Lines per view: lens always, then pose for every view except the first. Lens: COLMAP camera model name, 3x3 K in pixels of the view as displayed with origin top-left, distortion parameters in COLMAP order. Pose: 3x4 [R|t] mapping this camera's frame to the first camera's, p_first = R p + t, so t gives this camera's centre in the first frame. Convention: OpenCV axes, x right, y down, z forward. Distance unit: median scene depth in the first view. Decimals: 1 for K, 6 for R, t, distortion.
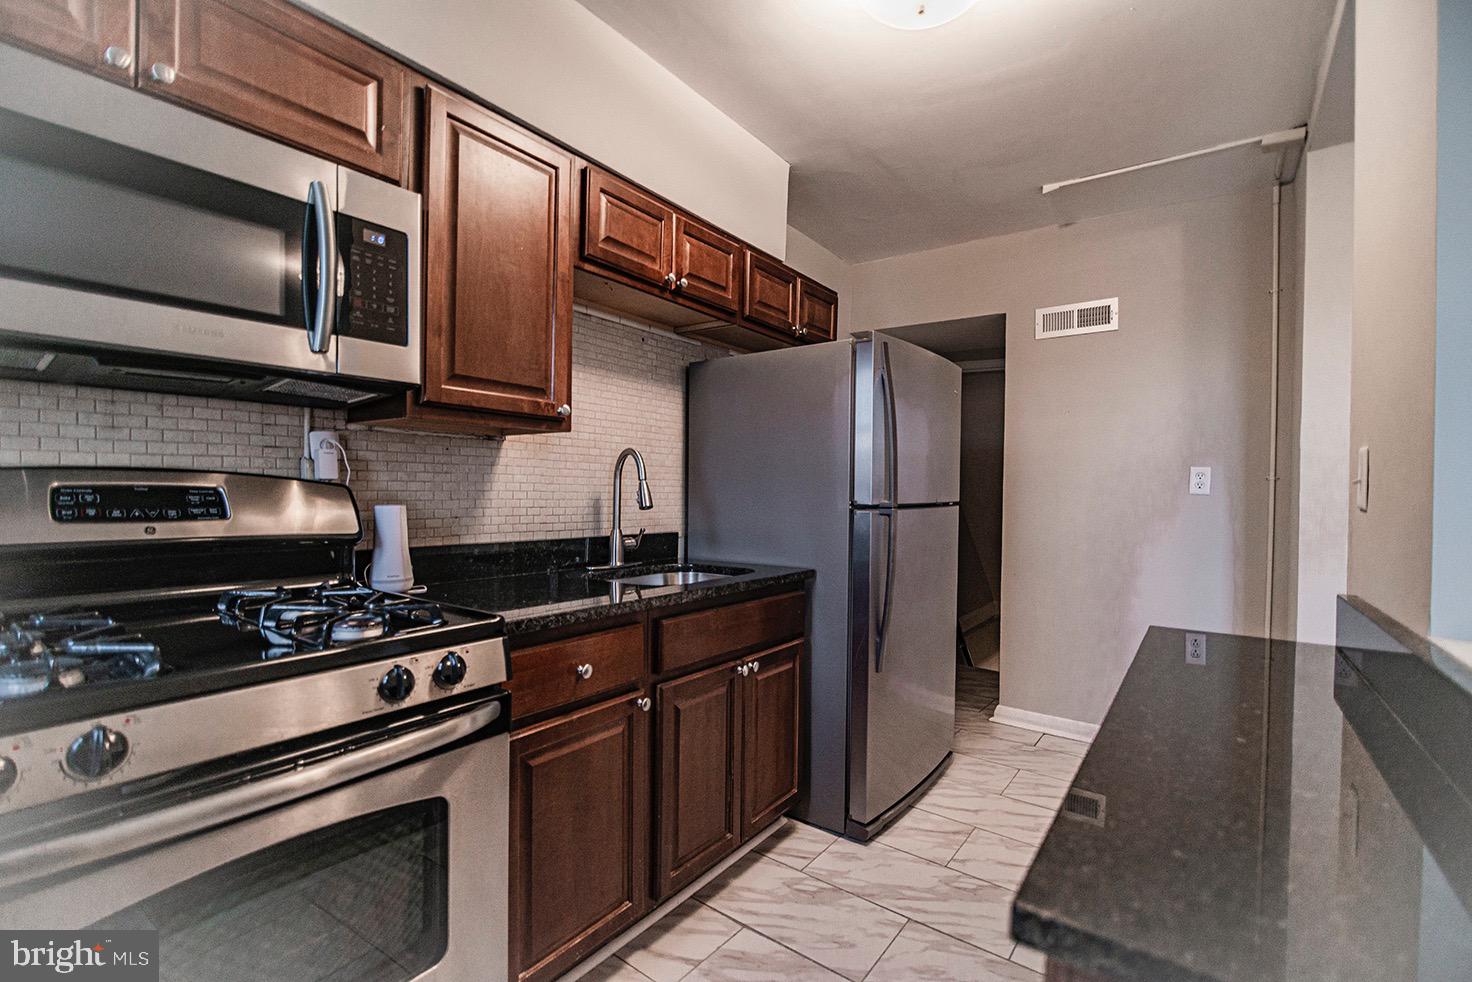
lens RADIAL K [[654.9, 0, 727.3], [0, 654.9, 497.0], [0, 0, 1]] dist [-0.015214, 0.002280]
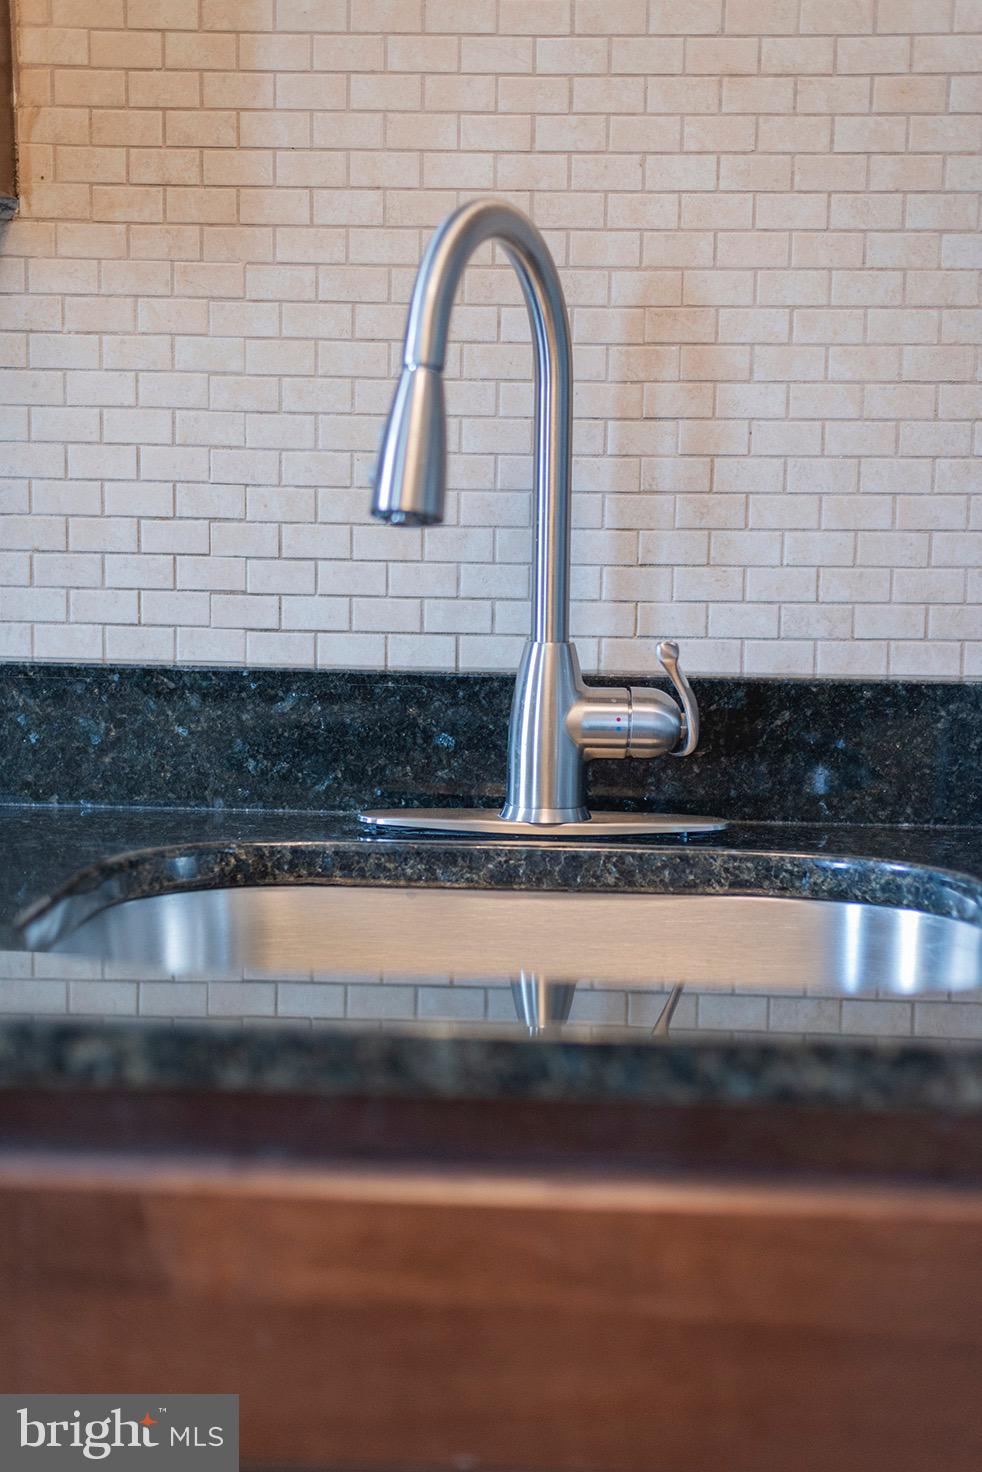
lens RADIAL K [[2096.4, 0, 493.0], [0, 2096.4, 737.9], [0, 0, 1]] dist [0.105976, 0.000000]
pose [[0.567851, 0.089791, -0.818219, 0.403090], [-0.015294, 0.995012, 0.098578, 0.019894], [0.822989, -0.043464, 0.566391, 0.750566]]
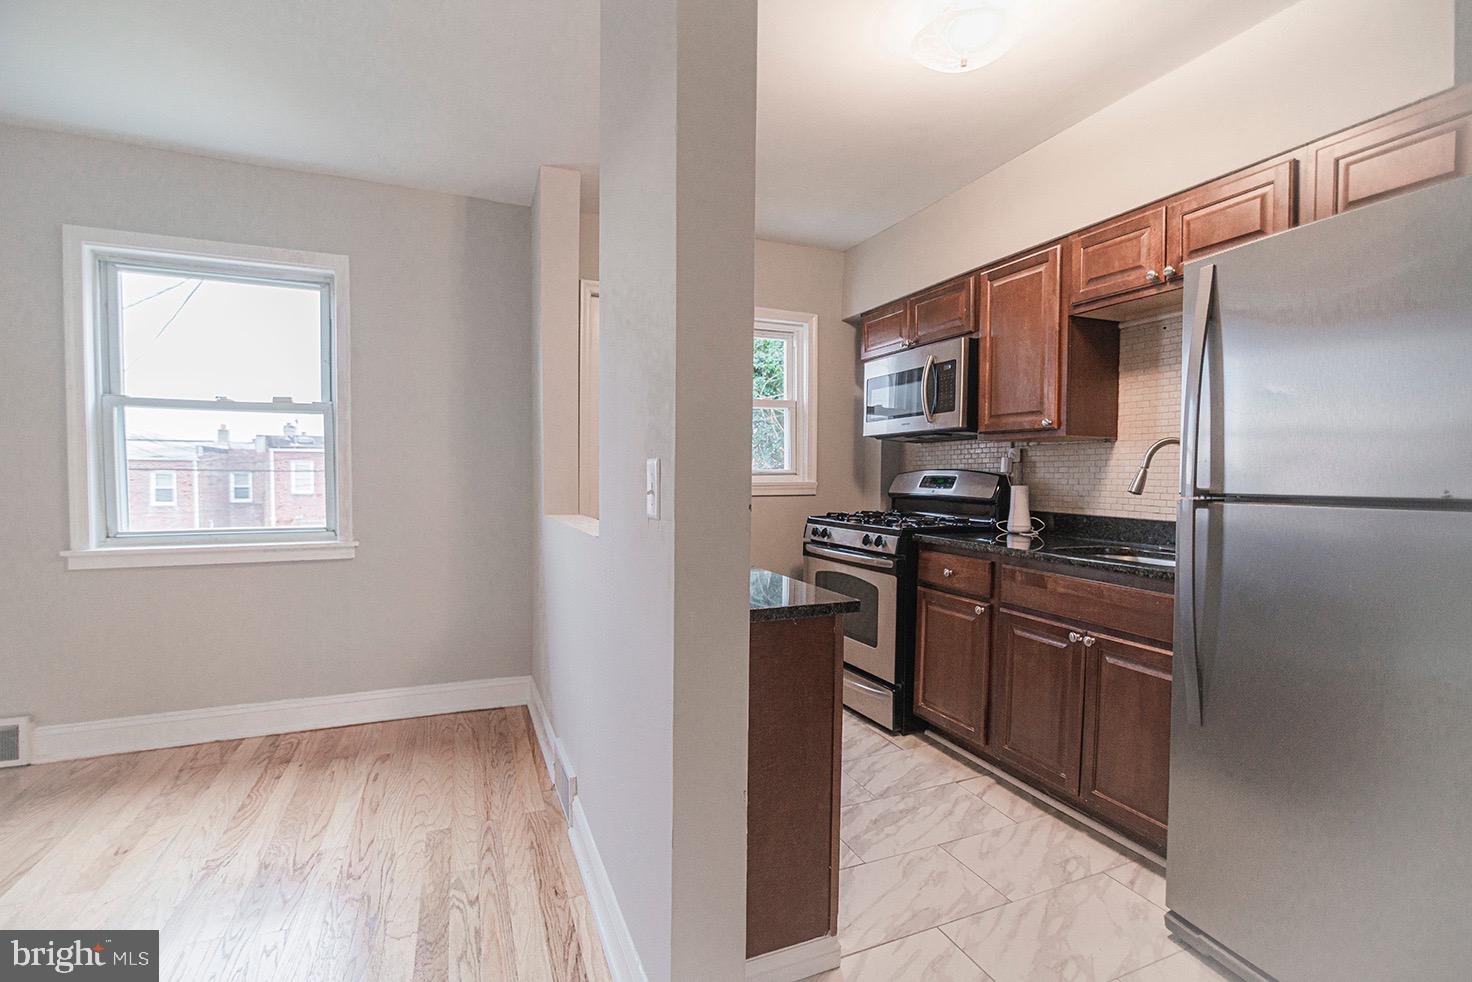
lens RADIAL K [[654.9, 0, 727.0], [0, 654.9, 497.8], [0, 0, 1]] dist [-0.015214, 0.002280]
pose [[-0.505223, 0.013276, -0.862887, 1.285734], [-0.025977, 0.999195, 0.030583, 0.009795], [0.862598, 0.037866, -0.504471, 1.047121]]
